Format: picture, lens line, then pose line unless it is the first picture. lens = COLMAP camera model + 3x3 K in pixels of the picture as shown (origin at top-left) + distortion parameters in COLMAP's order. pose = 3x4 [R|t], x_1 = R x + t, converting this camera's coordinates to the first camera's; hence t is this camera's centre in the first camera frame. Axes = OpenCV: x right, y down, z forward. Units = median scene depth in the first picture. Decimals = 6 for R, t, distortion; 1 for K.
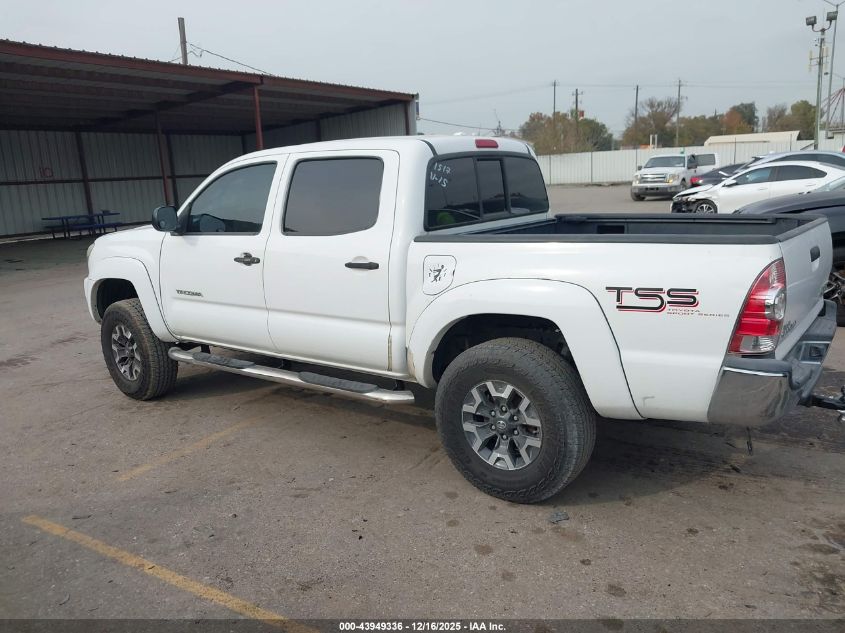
lens RADIAL K [[661.8, 0, 407.7], [0, 661.8, 313.7], [0, 0, 1]] dist [0.004024, -0.013439]
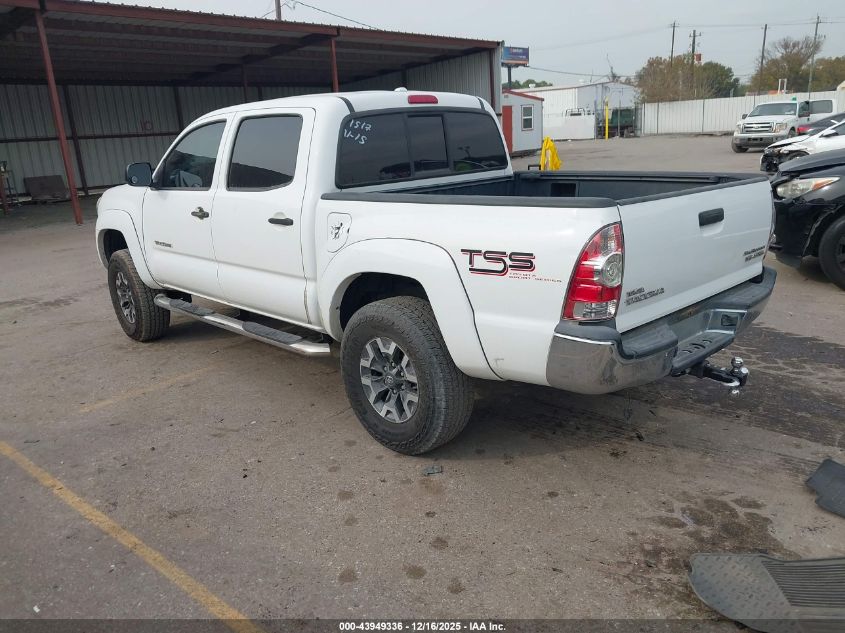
lens RADIAL K [[651.2, 0, 422.3], [0, 651.2, 320.8], [0, 0, 1]] dist [0.003093, -0.003537]
pose [[0.988232, 0.037736, -0.148232, 0.287258], [-0.024928, 0.995867, 0.087332, -0.011915], [0.150915, -0.082609, 0.985089, 0.012268]]
